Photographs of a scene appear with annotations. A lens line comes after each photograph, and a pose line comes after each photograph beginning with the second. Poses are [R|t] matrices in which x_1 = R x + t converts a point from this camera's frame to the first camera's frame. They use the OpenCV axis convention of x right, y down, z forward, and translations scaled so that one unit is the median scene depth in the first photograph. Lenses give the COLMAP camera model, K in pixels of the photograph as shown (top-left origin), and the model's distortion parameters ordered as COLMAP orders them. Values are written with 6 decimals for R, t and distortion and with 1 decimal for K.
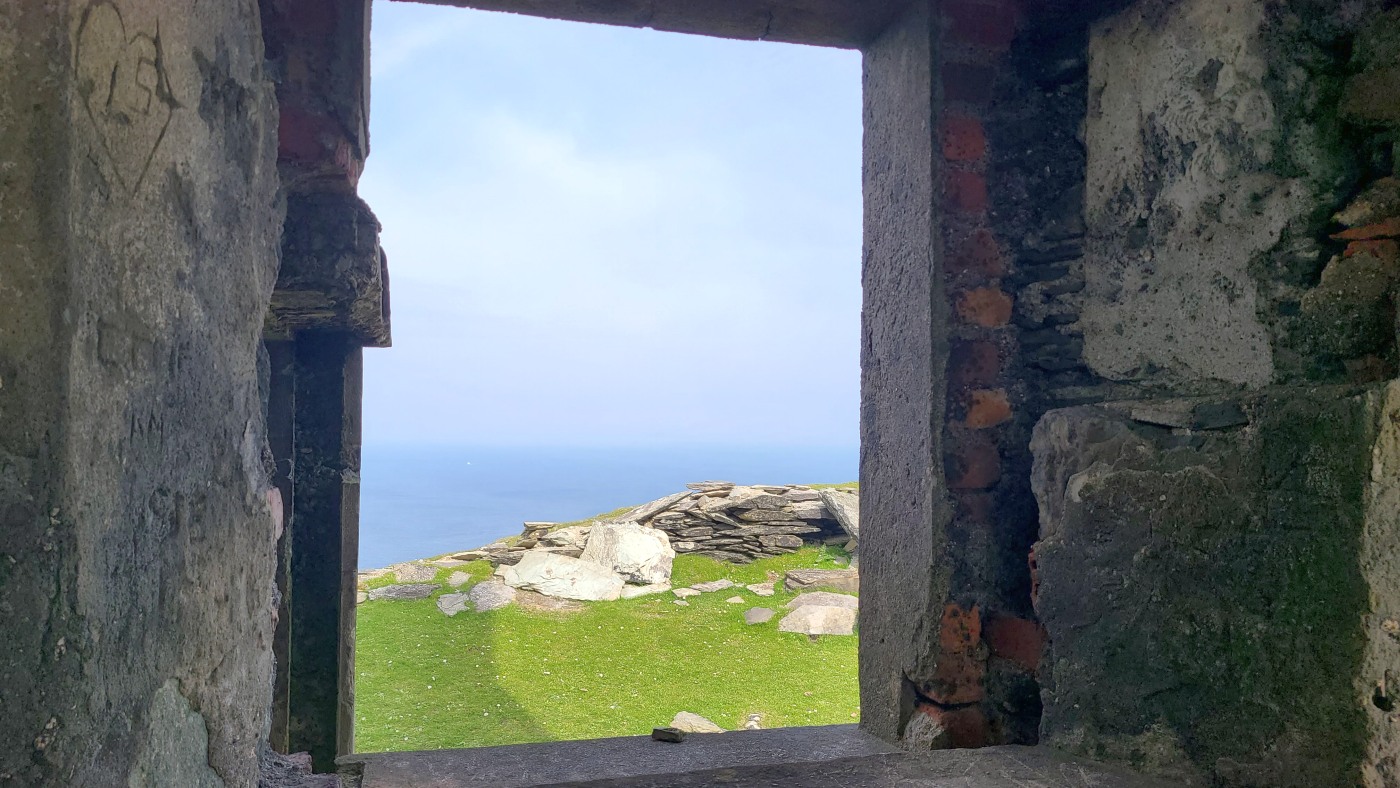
lens RADIAL K [[944.9, 0, 700.0], [0, 944.9, 394.0], [0, 0, 1]] dist [-0.000203, -0.020768]
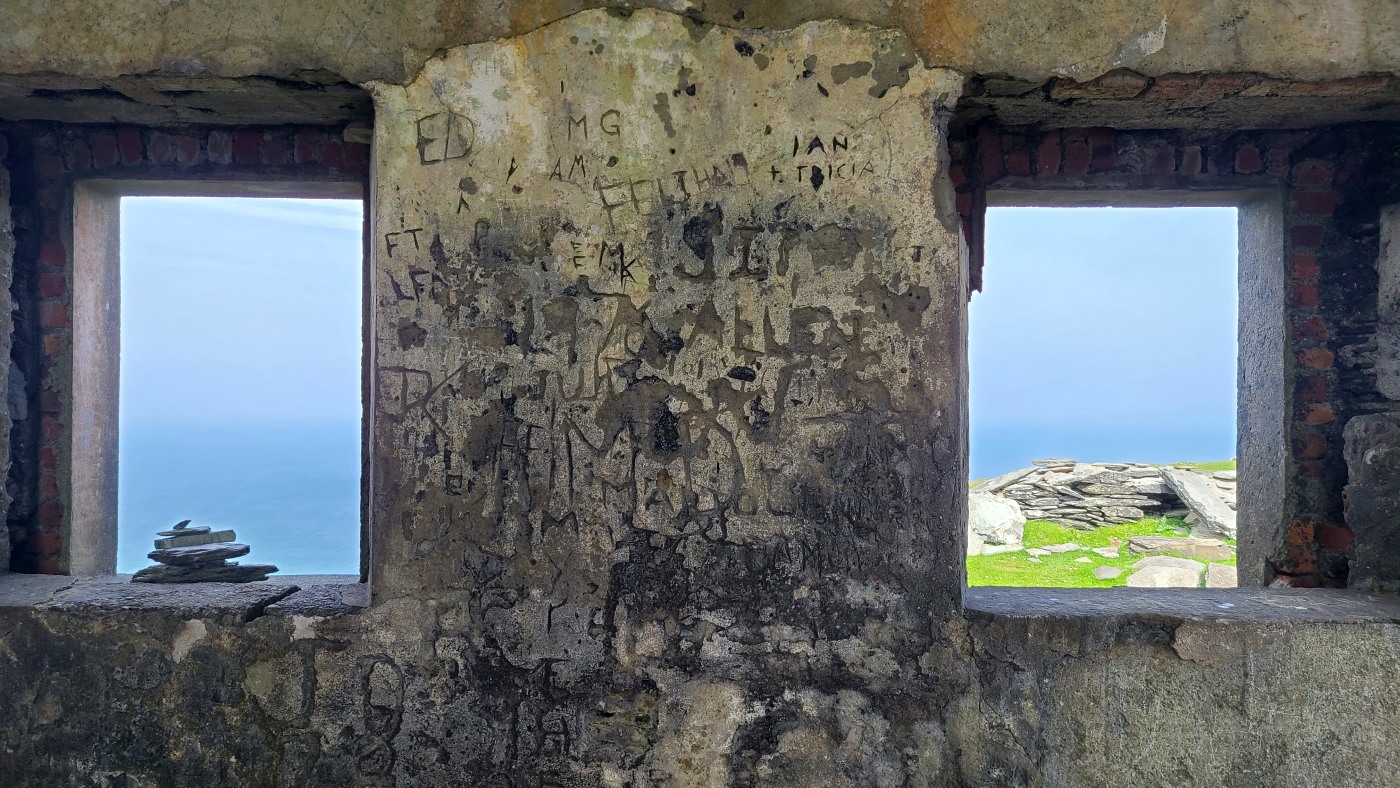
lens RADIAL K [[944.9, 0, 700.0], [0, 944.9, 394.0], [0, 0, 1]] dist [-0.000203, -0.020768]
pose [[0.955265, -0.005934, -0.295692, -0.300535], [0.012619, 0.999706, 0.020703, -0.076123], [0.295482, -0.023508, 0.955059, -1.091819]]
